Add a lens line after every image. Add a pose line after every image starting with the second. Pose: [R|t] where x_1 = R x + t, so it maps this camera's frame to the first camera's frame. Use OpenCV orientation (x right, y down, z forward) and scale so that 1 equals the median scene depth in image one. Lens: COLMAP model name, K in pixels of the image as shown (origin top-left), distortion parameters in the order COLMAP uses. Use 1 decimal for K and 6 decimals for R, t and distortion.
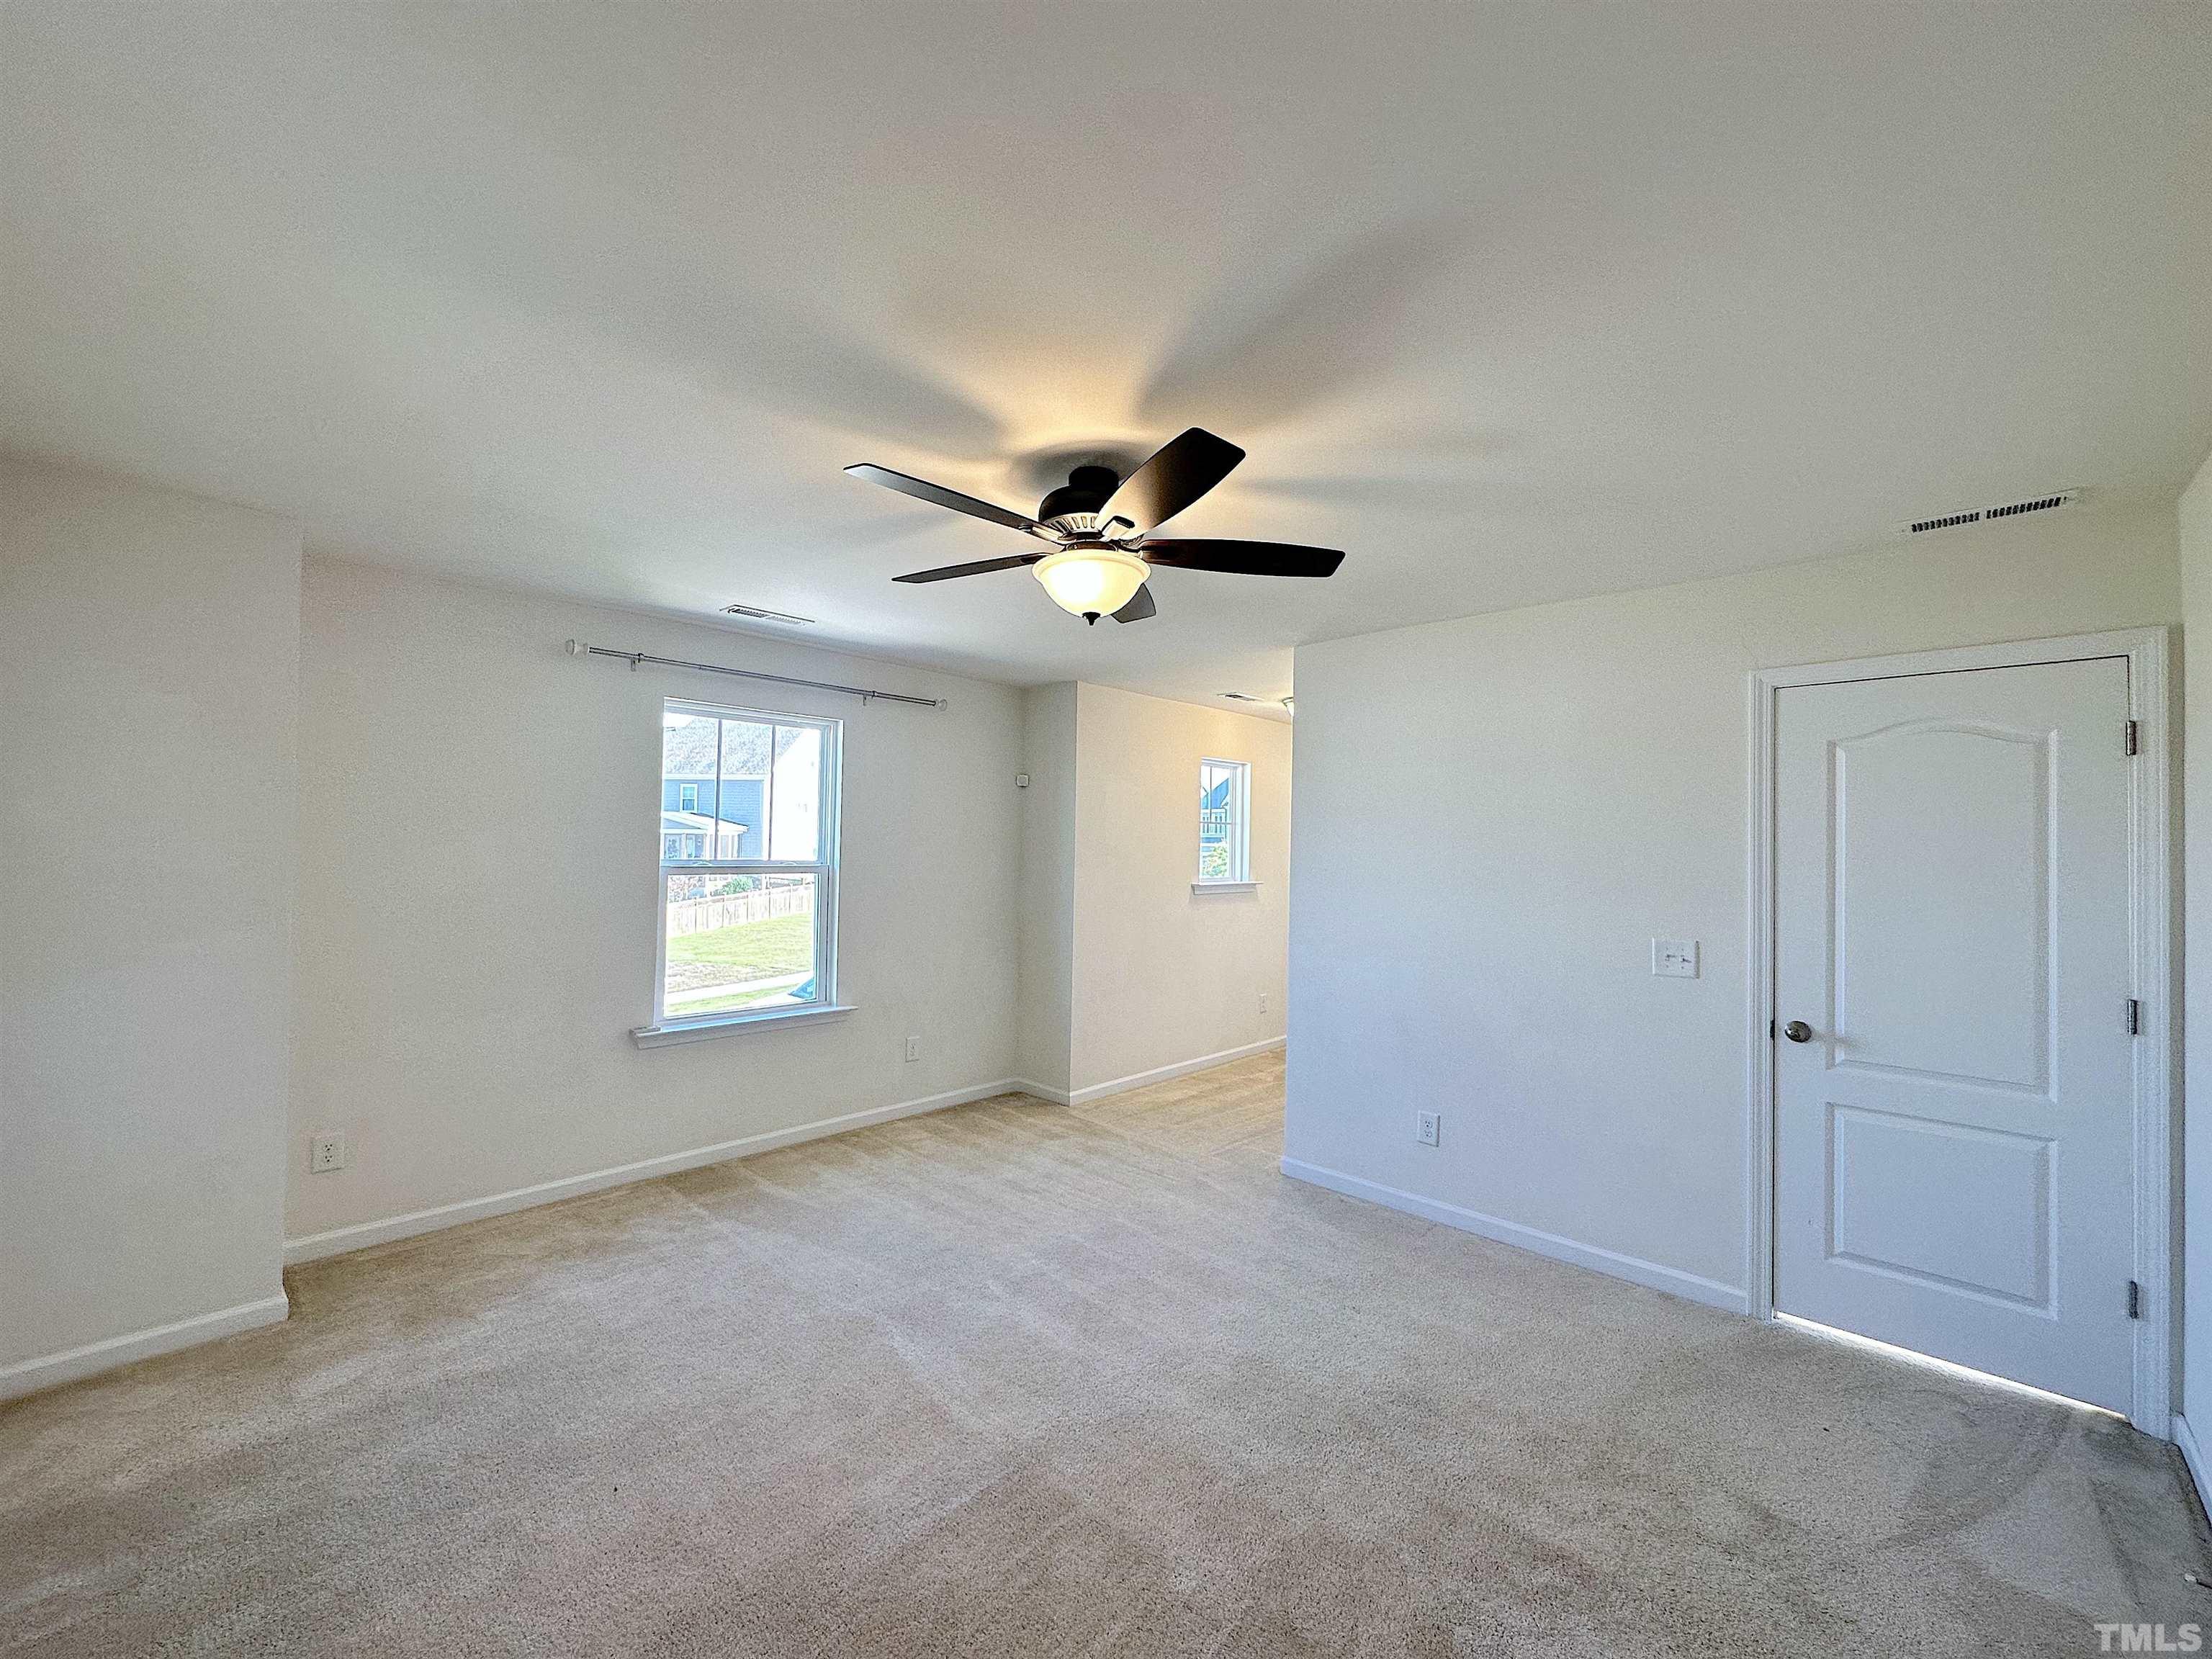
lens RADIAL K [[889.4, 0, 1103.8], [0, 889.4, 825.8], [0, 0, 1]] dist [-0.000975, 0.000308]
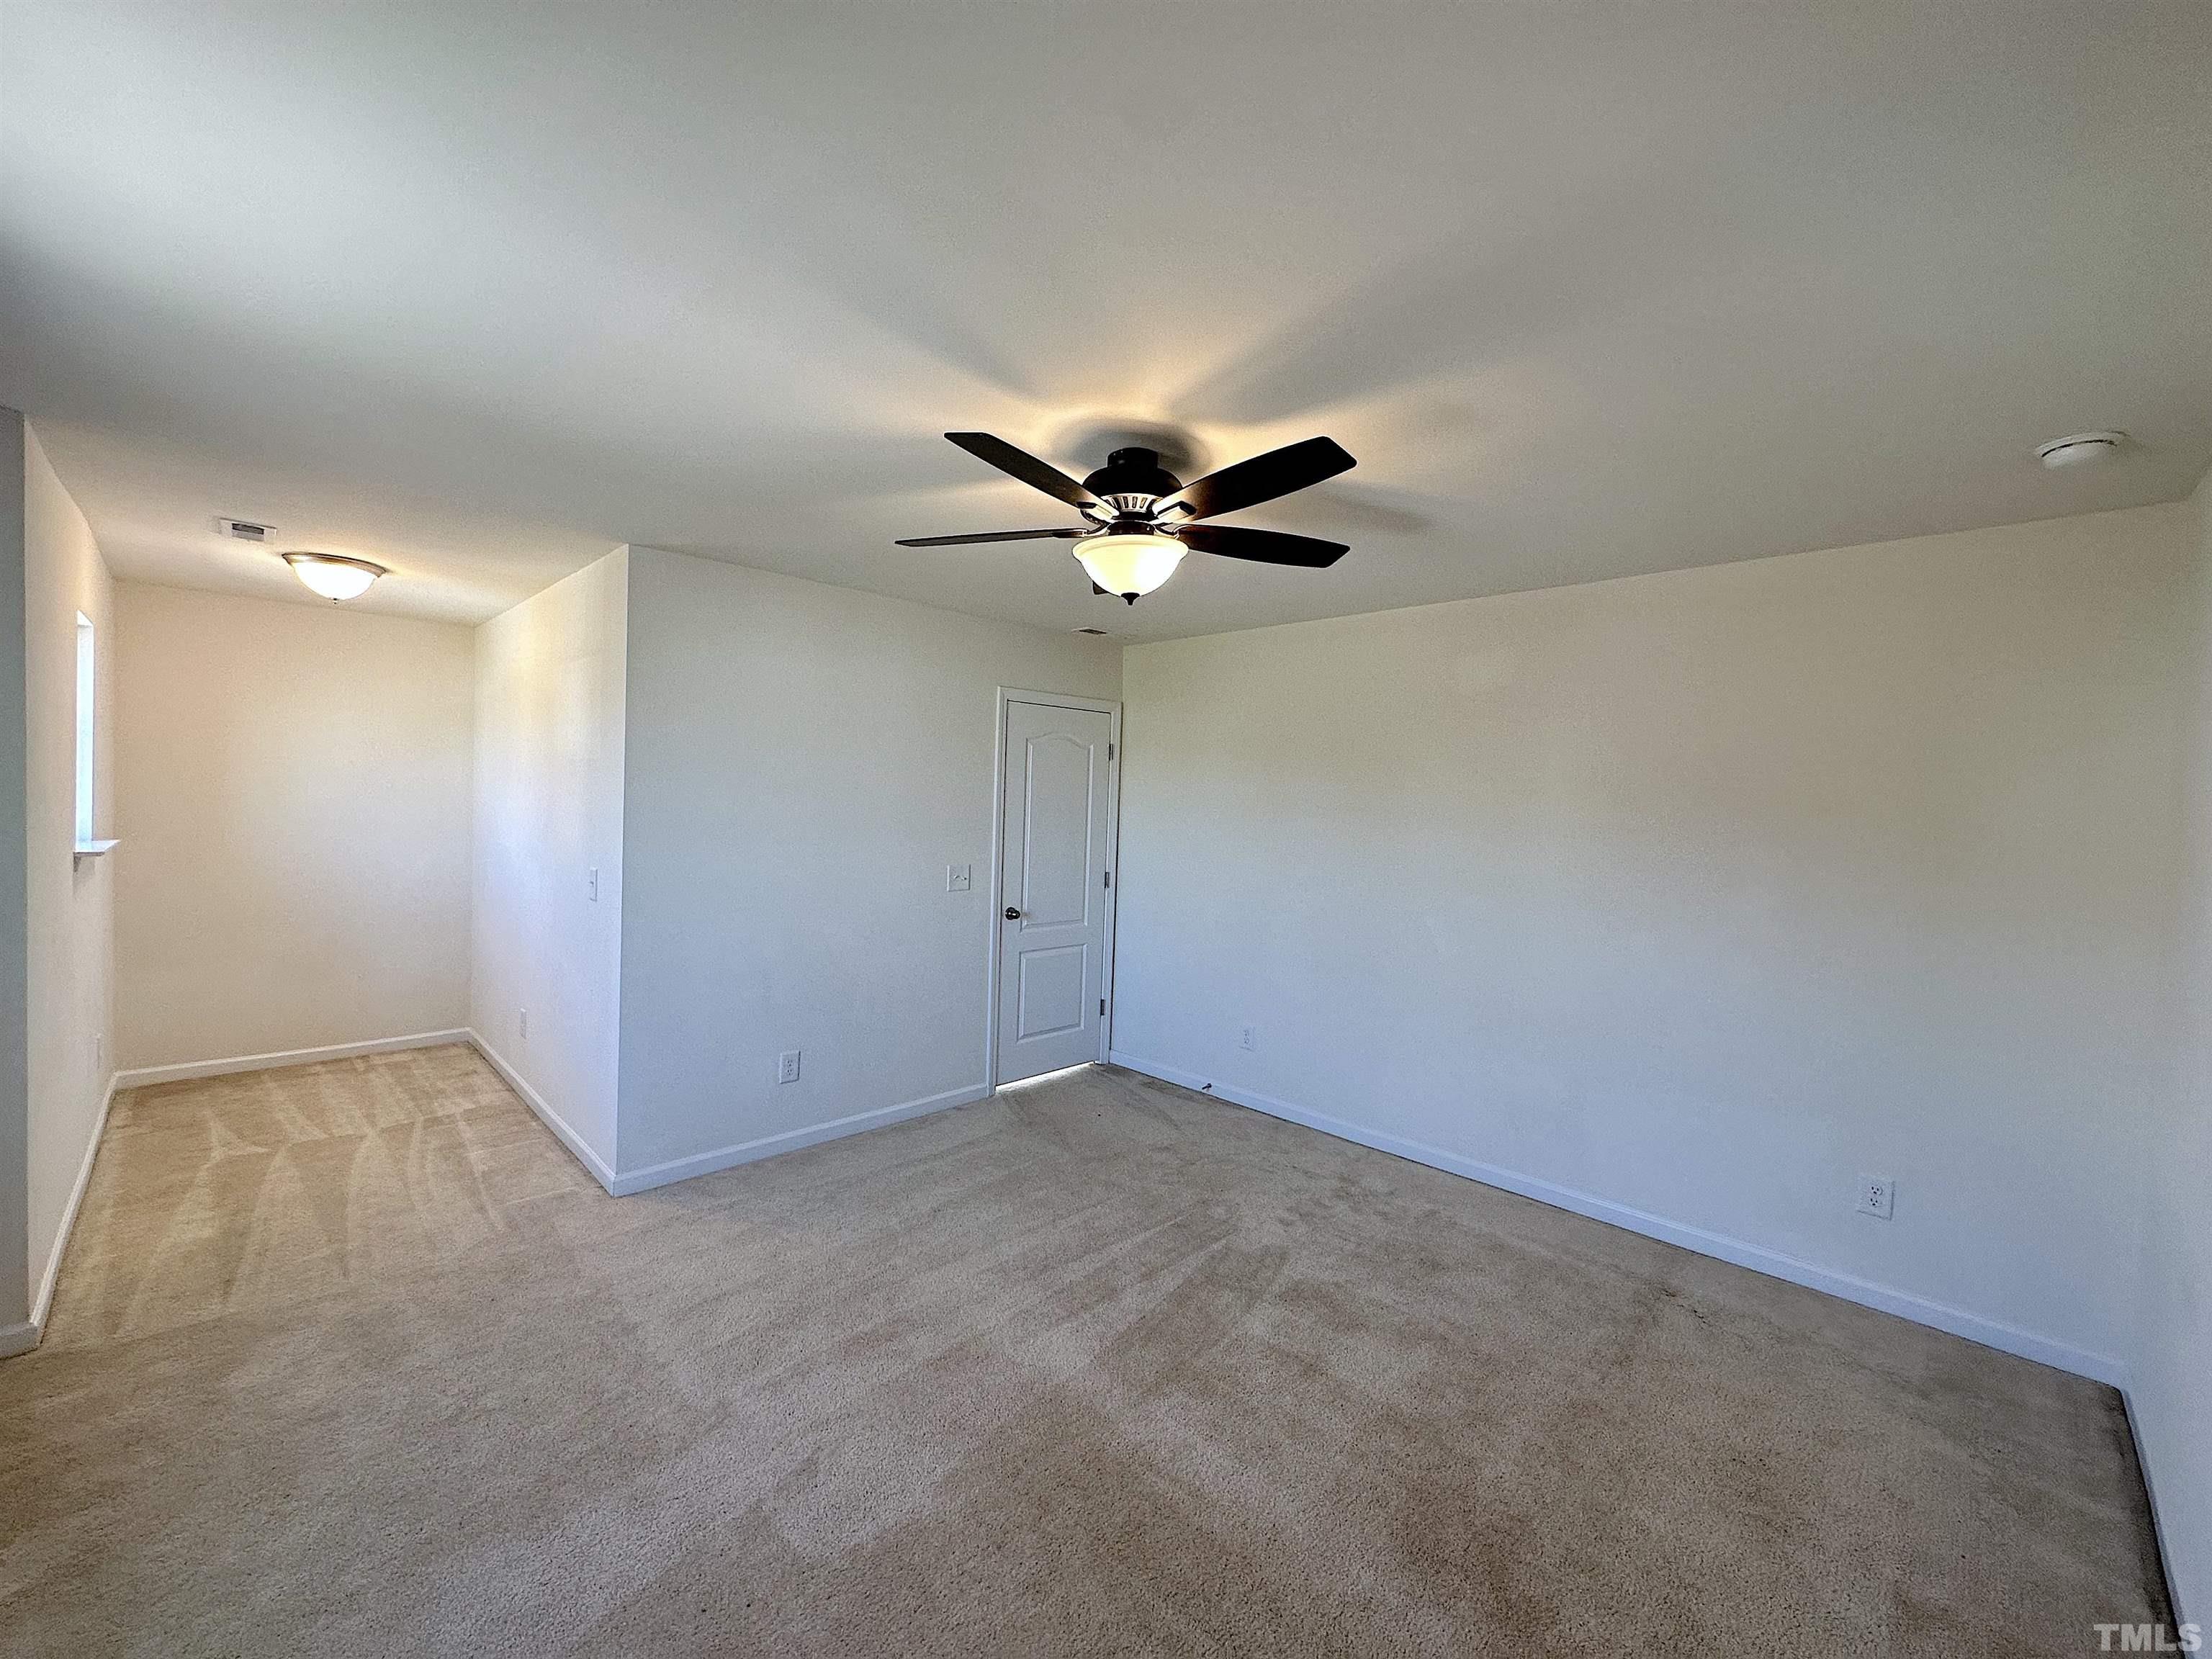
lens RADIAL K [[889.4, 0, 1103.8], [0, 889.4, 825.8], [0, 0, 1]] dist [-0.000975, 0.000308]
pose [[0.022391, -0.043390, 0.998807, -0.874415], [-0.053292, 0.997586, 0.044532, -0.012837], [-0.998328, -0.054226, 0.020024, 0.827196]]
